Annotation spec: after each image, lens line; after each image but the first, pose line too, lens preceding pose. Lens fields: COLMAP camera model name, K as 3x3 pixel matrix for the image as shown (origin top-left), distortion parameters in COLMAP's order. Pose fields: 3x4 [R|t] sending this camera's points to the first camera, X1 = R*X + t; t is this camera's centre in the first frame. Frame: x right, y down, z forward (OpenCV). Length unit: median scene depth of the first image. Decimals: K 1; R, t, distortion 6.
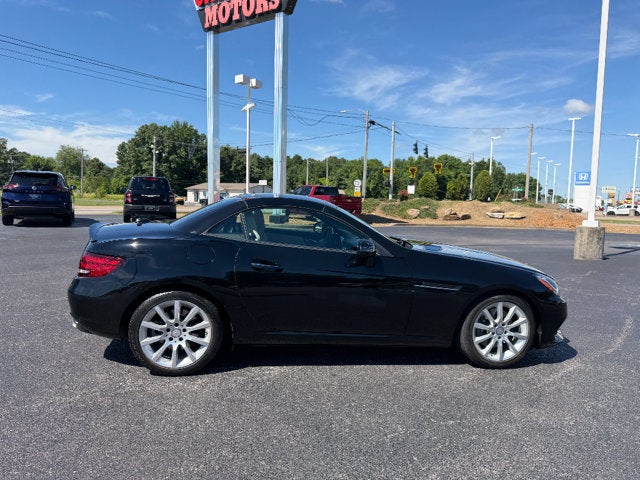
lens RADIAL K [[474.1, 0, 320.2], [0, 474.1, 256.0], [0, 0, 1]] dist [0.024161, -0.010974]
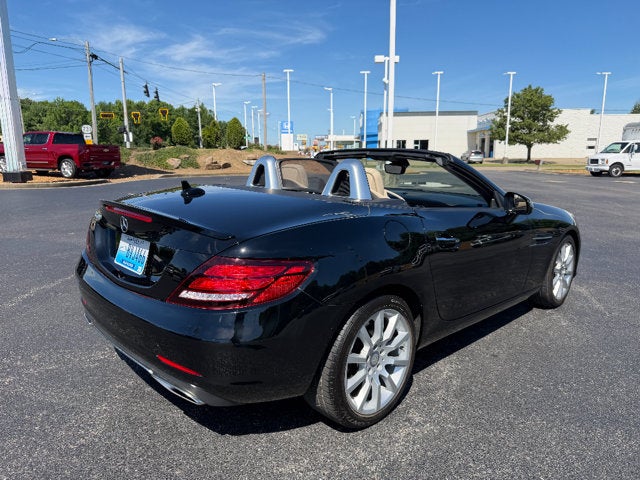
lens RADIAL K [[477.6, 0, 323.0], [0, 477.6, 240.4], [0, 0, 1]] dist [0.002990, 0.002125]
pose [[0.818408, -0.124529, 0.560982, -0.128997], [0.082691, 0.991598, 0.099481, -0.013812], [-0.568657, -0.035028, 0.821829, 0.100775]]
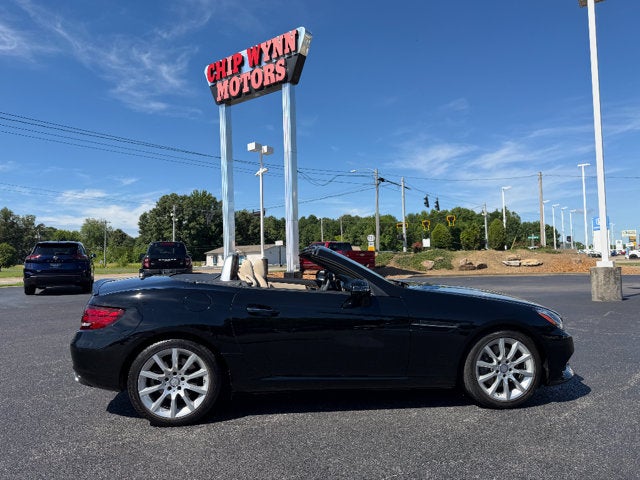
lens RADIAL K [[474.1, 0, 320.2], [0, 474.1, 256.0], [0, 0, 1]] dist [0.024161, -0.010974]
pose [[0.998089, -0.050224, -0.035994, 0.008221], [0.045422, 0.991284, -0.123667, 0.005617], [0.041891, 0.121795, 0.991671, -0.002542]]
